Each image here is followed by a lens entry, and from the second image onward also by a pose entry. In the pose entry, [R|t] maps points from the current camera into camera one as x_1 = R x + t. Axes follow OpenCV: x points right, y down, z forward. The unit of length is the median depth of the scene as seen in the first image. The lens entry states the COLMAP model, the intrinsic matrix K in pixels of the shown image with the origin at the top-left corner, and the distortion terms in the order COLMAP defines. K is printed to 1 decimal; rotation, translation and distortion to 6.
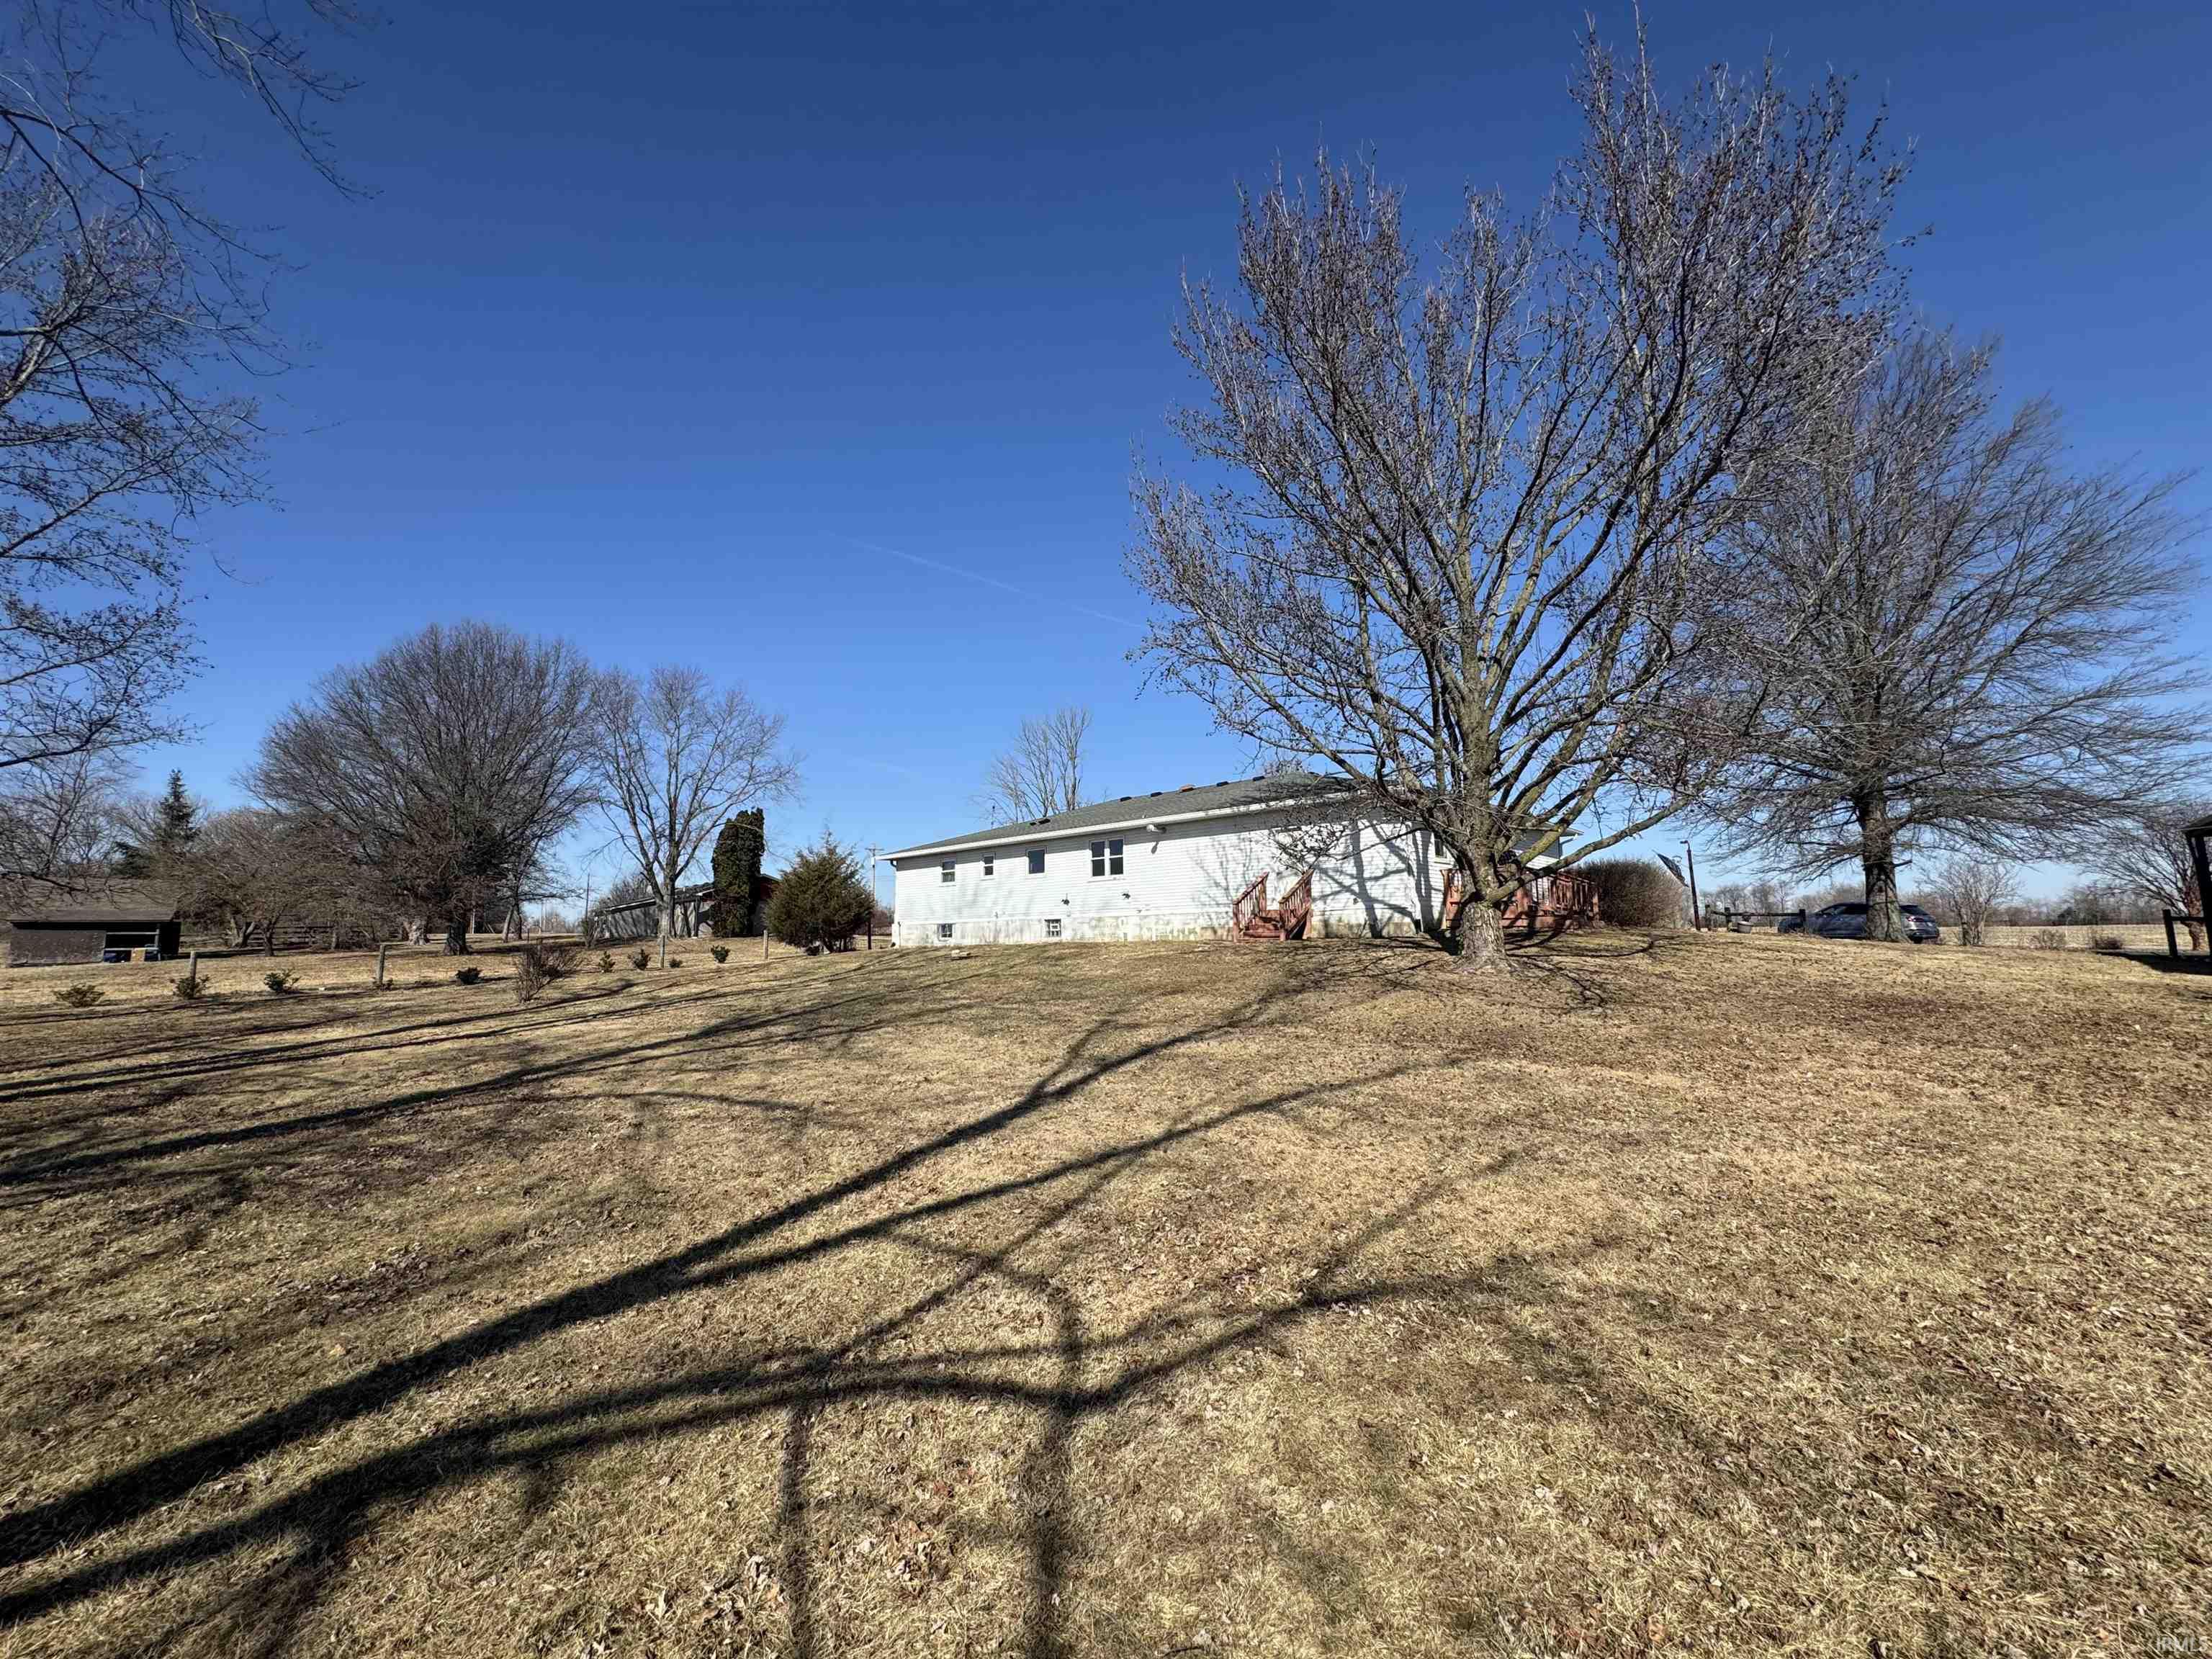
lens RADIAL K [[880.4, 0, 1101.4], [0, 880.4, 829.4], [0, 0, 1]] dist [-0.002446, 0.000738]
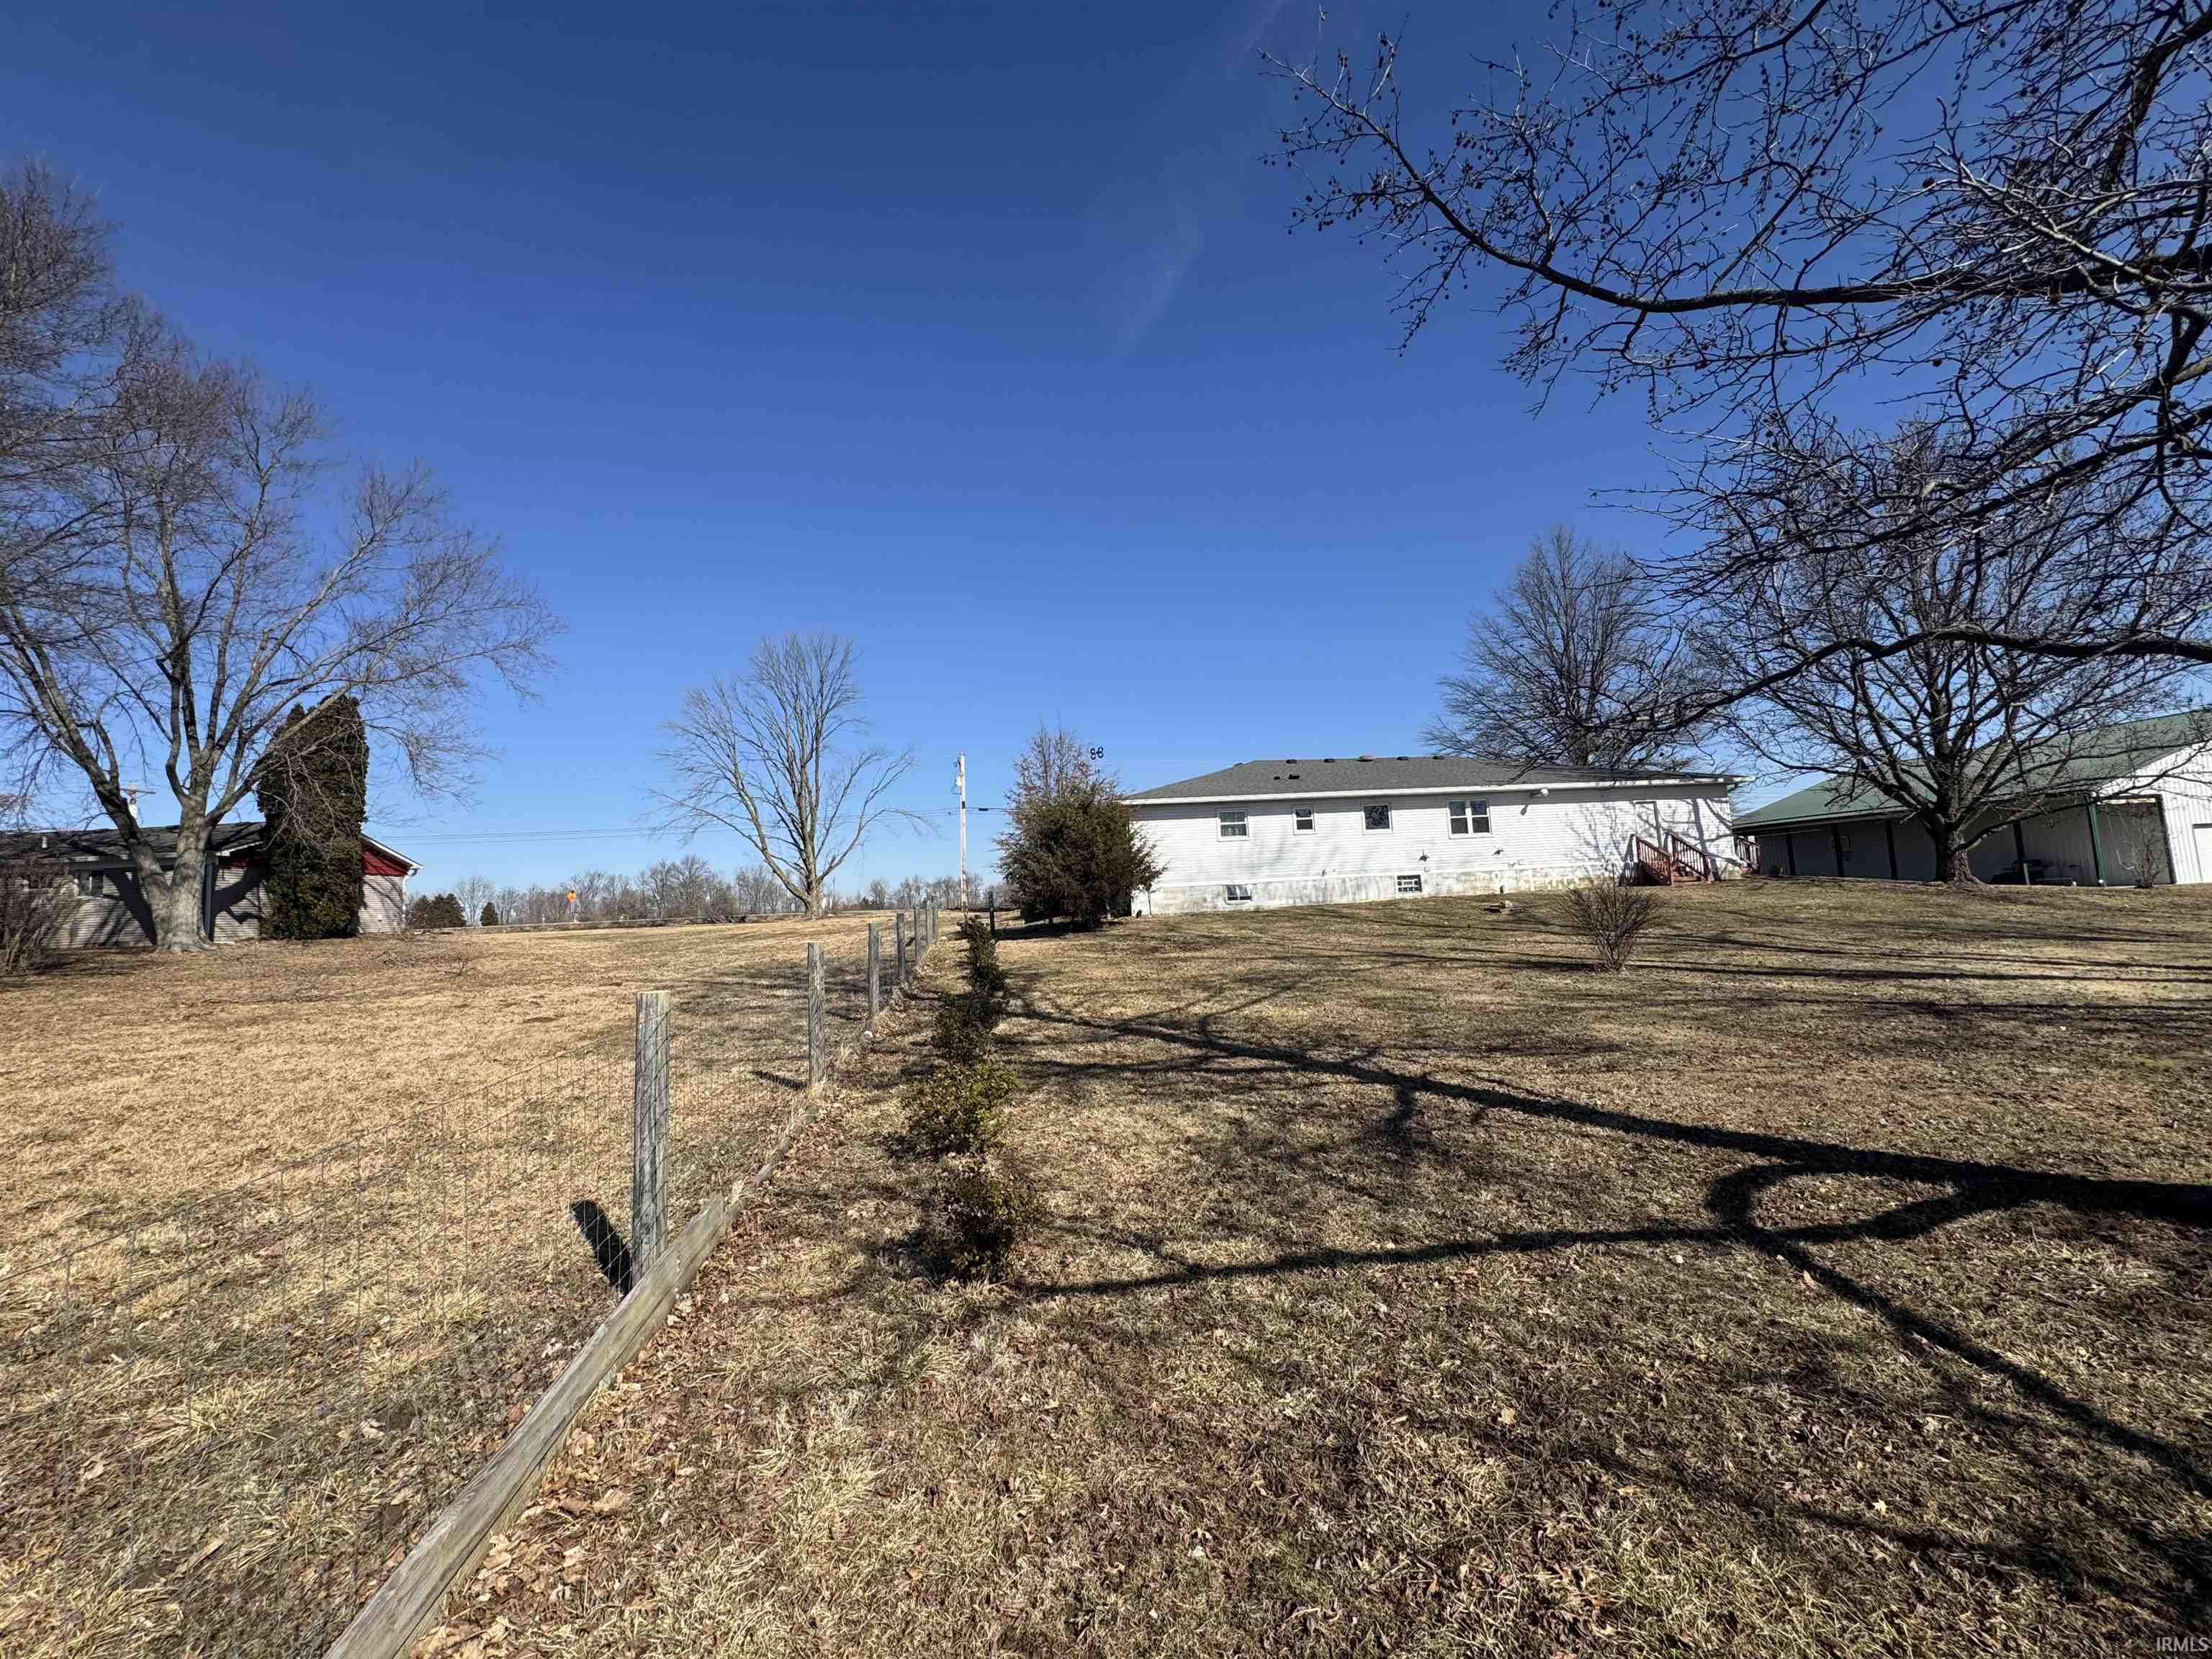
lens RADIAL K [[880.4, 0, 1101.4], [0, 880.4, 829.4], [0, 0, 1]] dist [-0.002446, 0.000738]
pose [[0.633344, 0.063917, 0.771226, -1.111581], [-0.050445, 0.997874, -0.041274, 0.115197], [-0.772224, -0.012764, 0.635222, 0.671258]]
